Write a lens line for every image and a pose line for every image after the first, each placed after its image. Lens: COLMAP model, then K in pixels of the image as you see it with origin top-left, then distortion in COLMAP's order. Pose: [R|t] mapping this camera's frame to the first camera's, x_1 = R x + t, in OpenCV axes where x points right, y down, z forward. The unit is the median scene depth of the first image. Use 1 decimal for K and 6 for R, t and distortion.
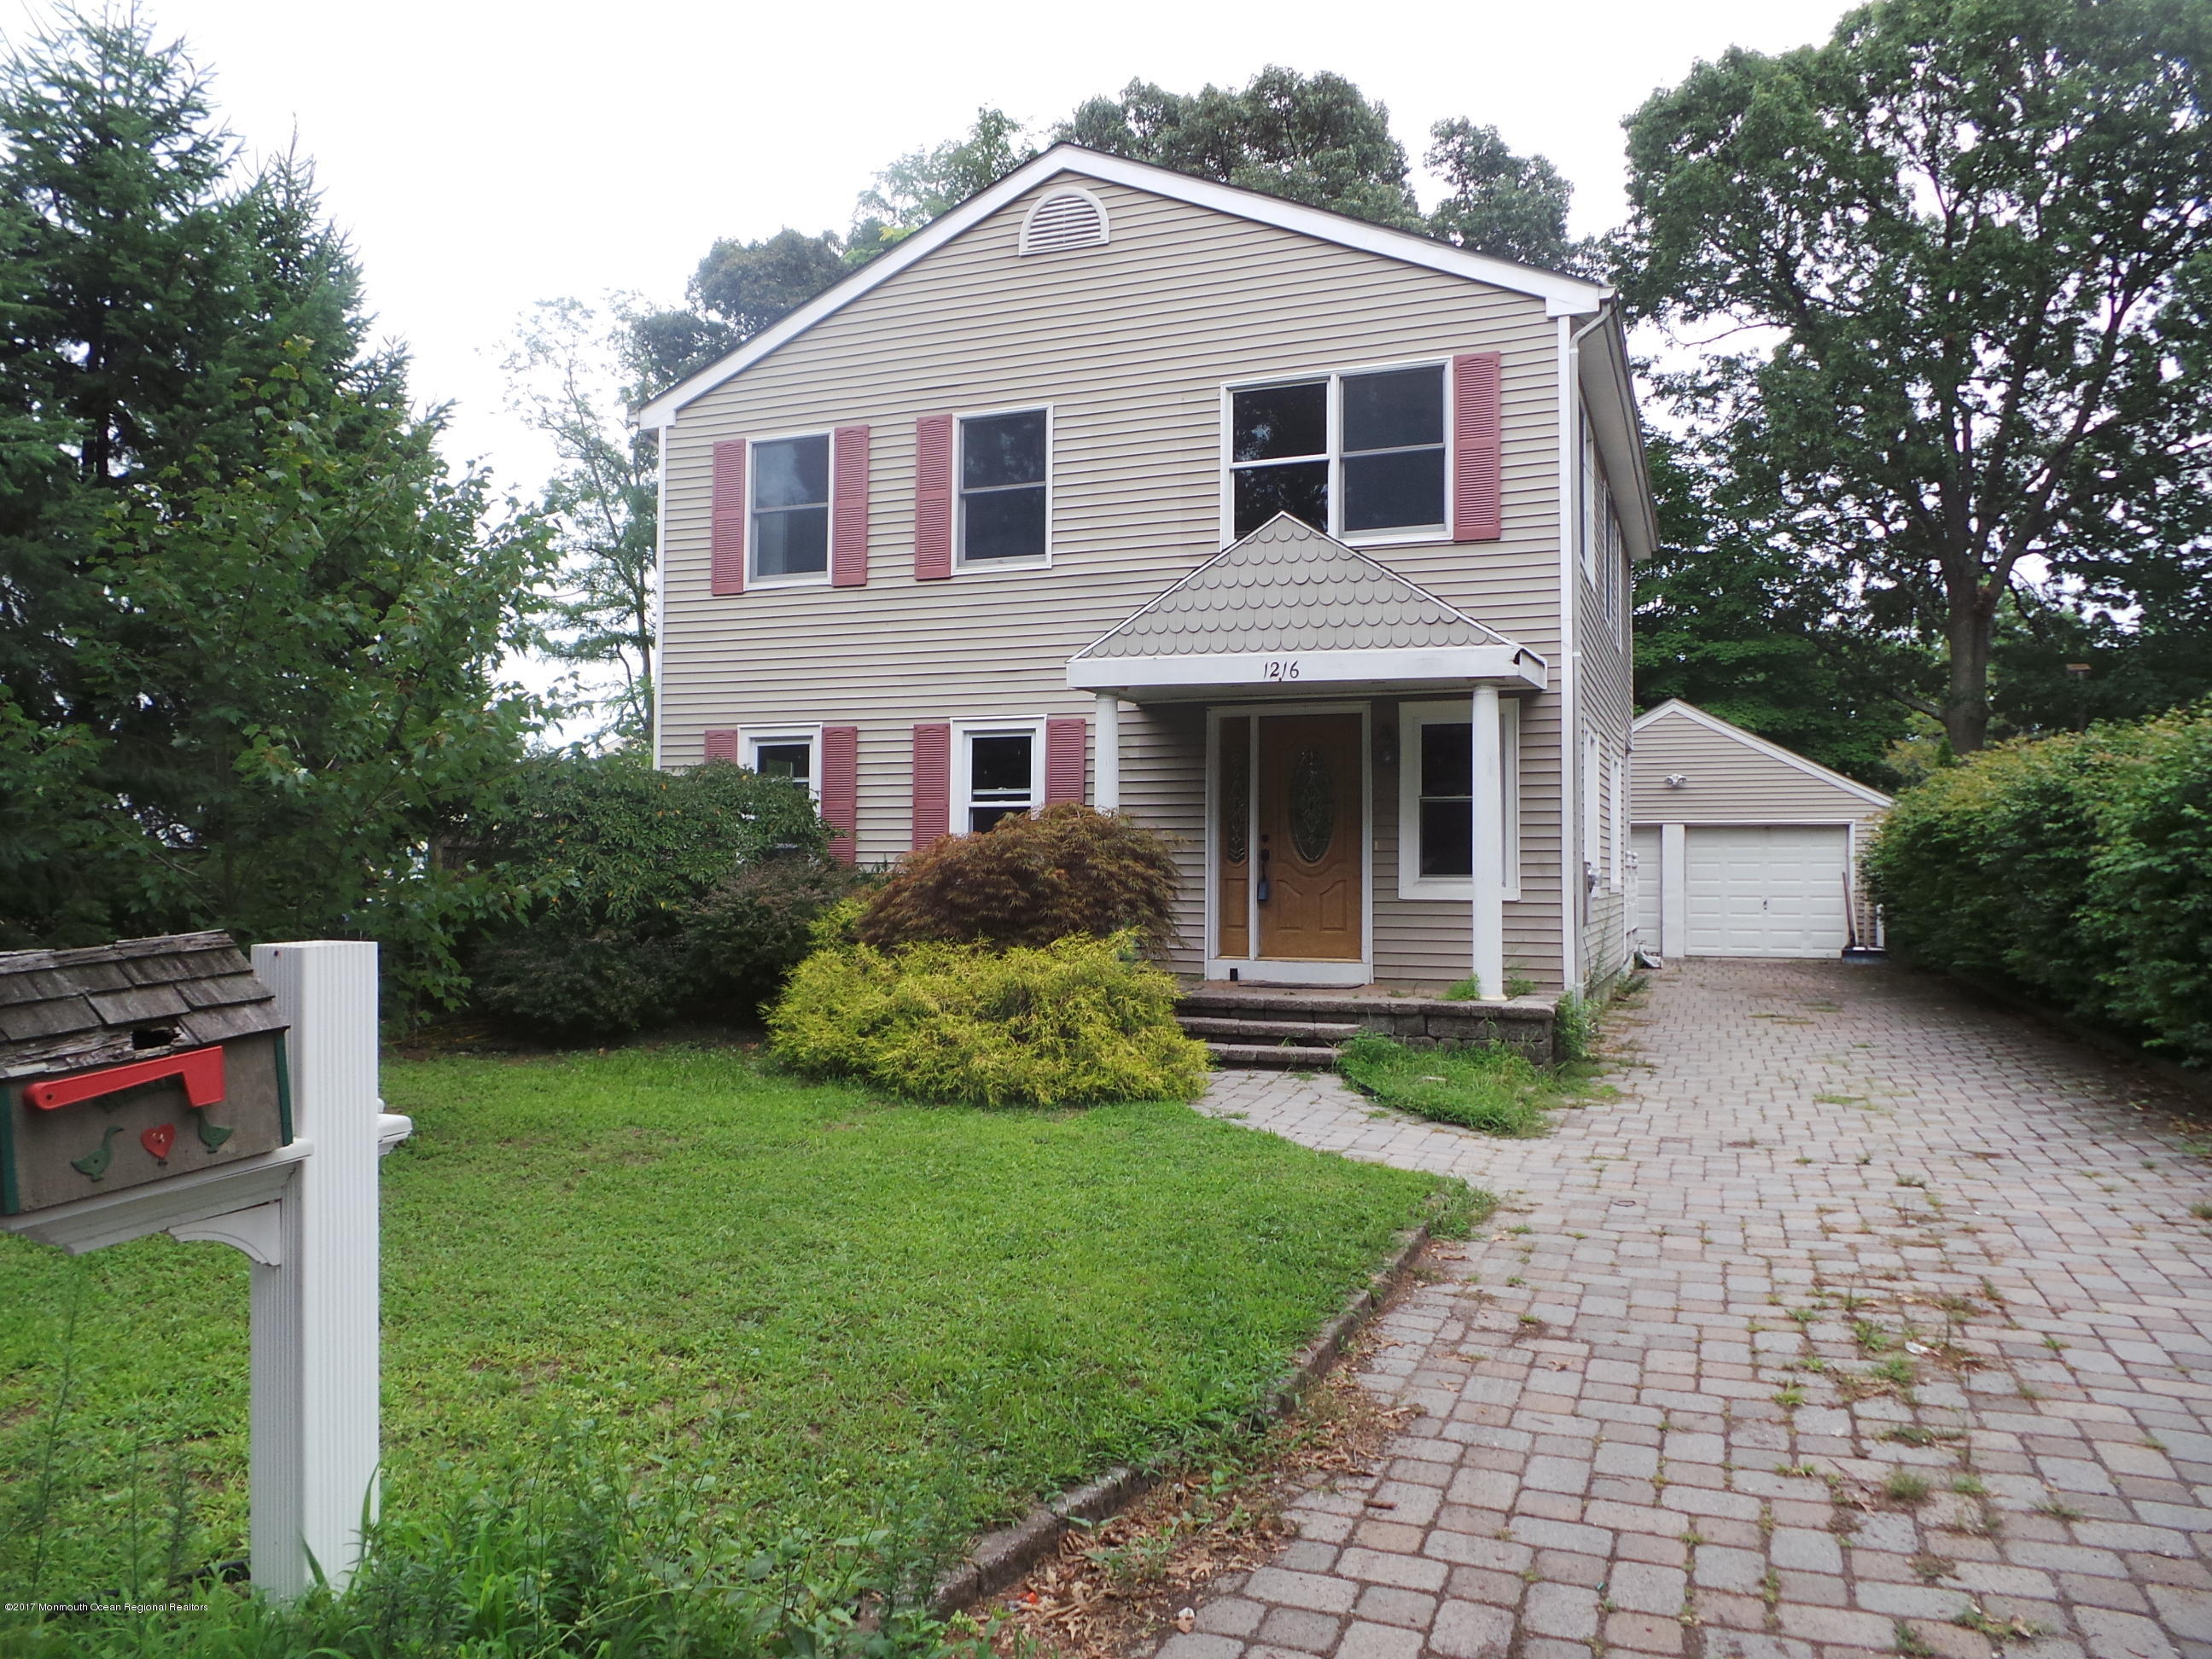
lens RADIAL K [[1535.8, 0, 1112.1], [0, 1535.8, 822.4], [0, 0, 1]] dist [-0.010538, -0.018027]
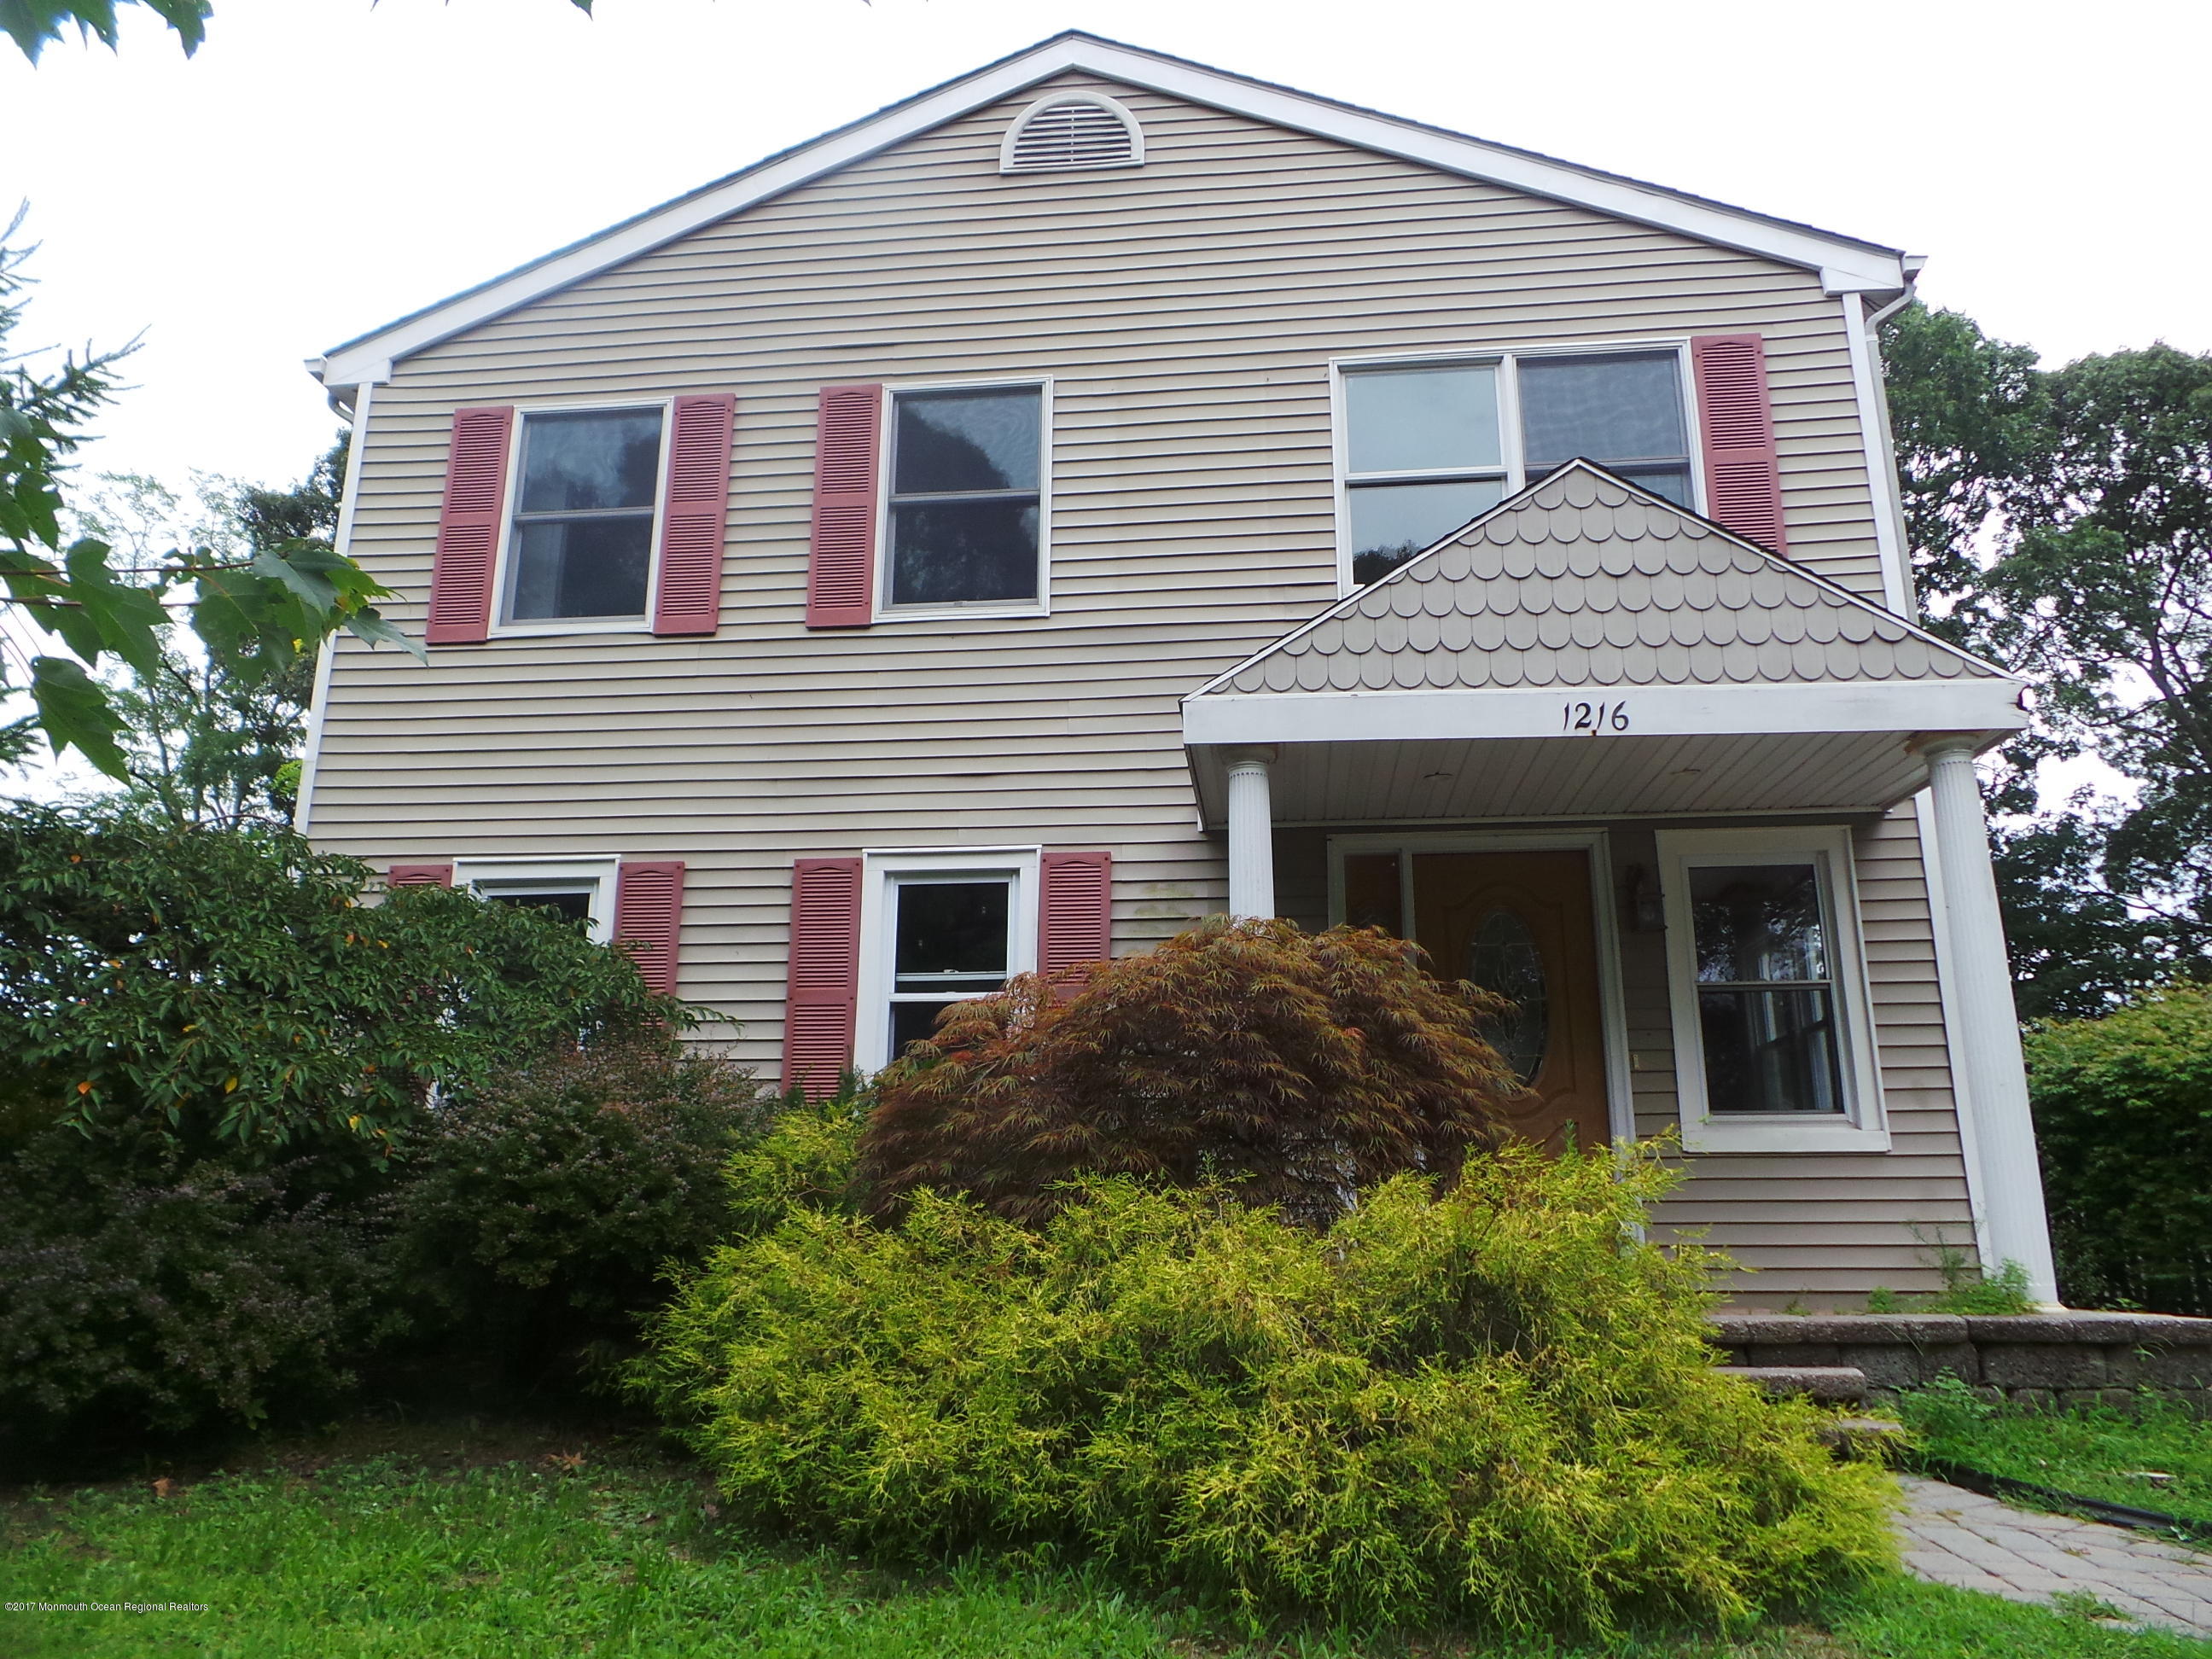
lens RADIAL K [[1535.8, 0, 1112.1], [0, 1535.8, 822.4], [0, 0, 1]] dist [-0.010538, -0.018027]
pose [[0.964027, 0.066689, 0.257304, -0.167570], [-0.005717, 0.972992, -0.230766, 0.057767], [-0.265744, 0.220994, 0.938372, 0.427616]]
